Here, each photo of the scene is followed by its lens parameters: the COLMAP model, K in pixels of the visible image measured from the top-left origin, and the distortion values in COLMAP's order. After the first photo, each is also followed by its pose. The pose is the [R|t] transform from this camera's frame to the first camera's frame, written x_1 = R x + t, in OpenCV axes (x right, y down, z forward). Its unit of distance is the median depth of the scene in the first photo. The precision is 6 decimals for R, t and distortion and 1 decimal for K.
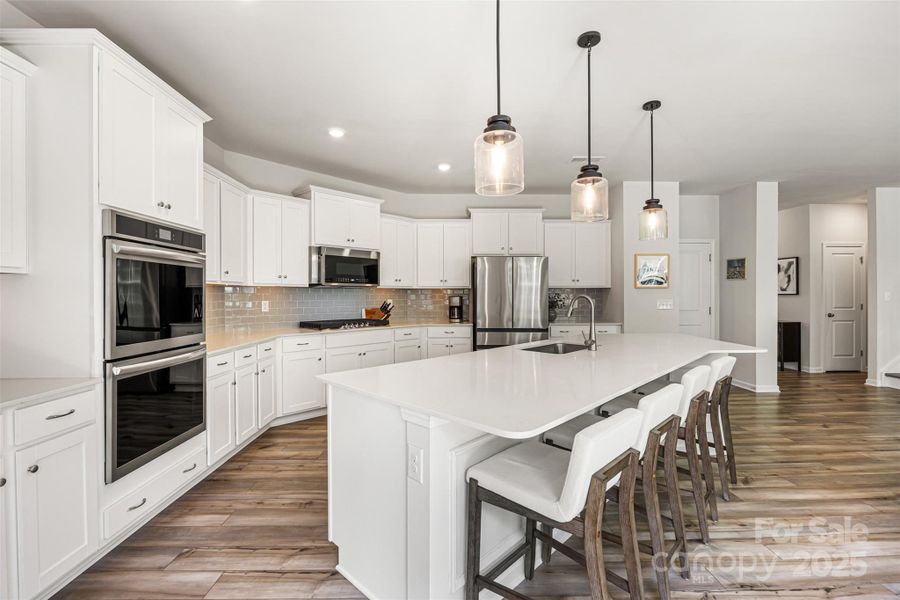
lens RADIAL K [[407.9, 0, 452.8], [0, 407.9, 297.2], [0, 0, 1]] dist [0.001131, 0.000280]
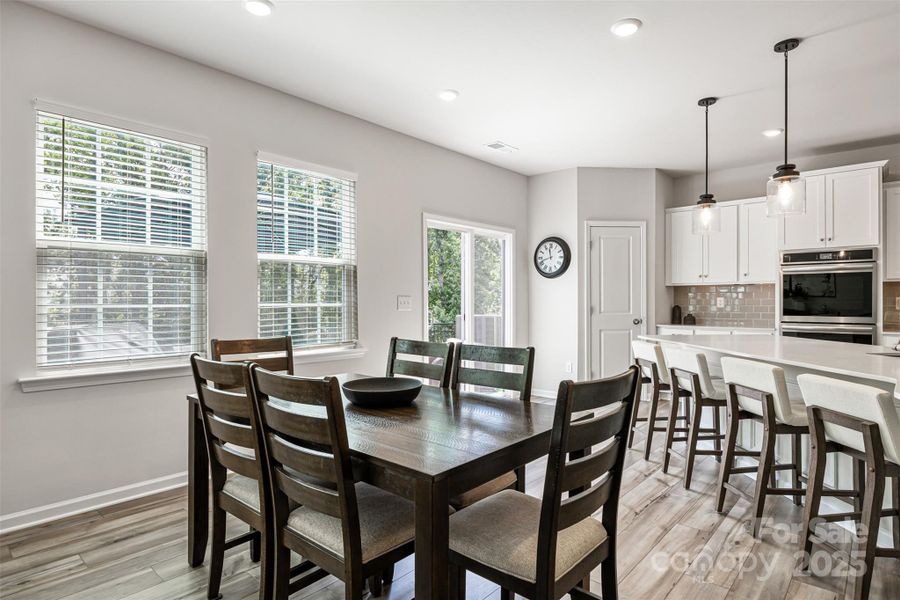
lens RADIAL K [[490.6, 0, 447.7], [0, 490.6, 302.4], [0, 0, 1]] dist [-0.007611, 0.001763]
pose [[-0.692237, 0.004901, -0.721653, 1.106821], [0.003067, 0.999988, 0.003850, 0.016701], [0.721663, 0.000452, -0.692244, 0.741344]]
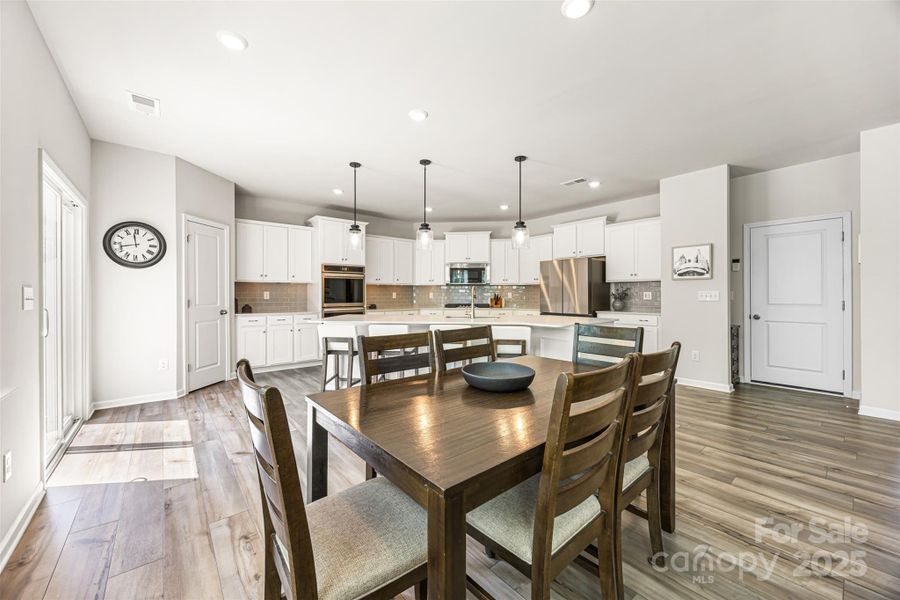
lens RADIAL K [[346.3, 0, 451.9], [0, 346.3, 295.8], [0, 0, 1]] dist [-0.001051, -0.000184]
pose [[0.612966, 0.005444, -0.790091, 1.066560], [-0.000845, 0.999980, 0.006235, 0.017466], [0.790109, -0.003154, 0.612958, 0.027167]]
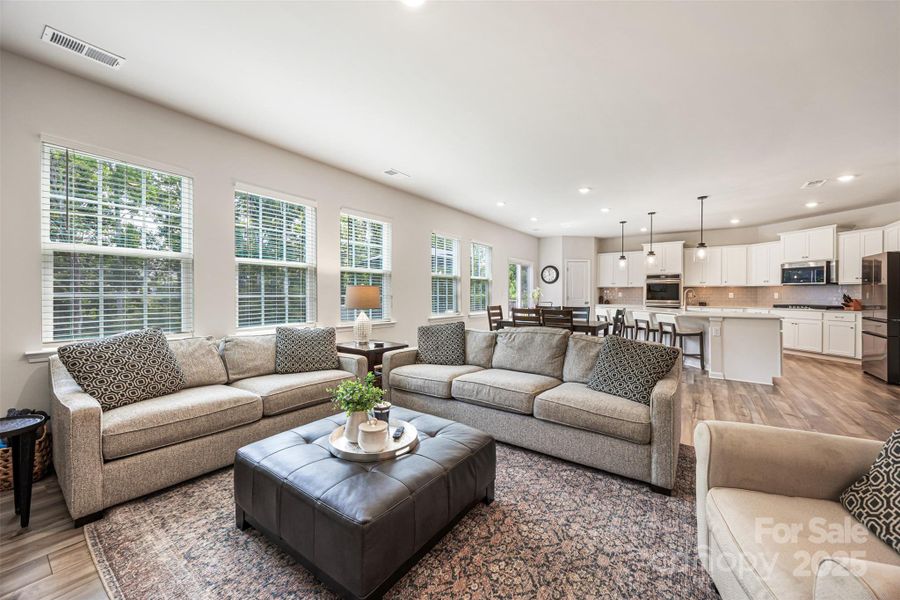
lens RADIAL K [[346.3, 0, 450.8], [0, 346.3, 296.6], [0, 0, 1]] dist [-0.001051, -0.000184]
pose [[-0.607240, 0.009479, -0.794462, 2.129858], [-0.000117, 0.999928, 0.012020, 0.010121], [0.794518, 0.007392, -0.607195, 0.844289]]
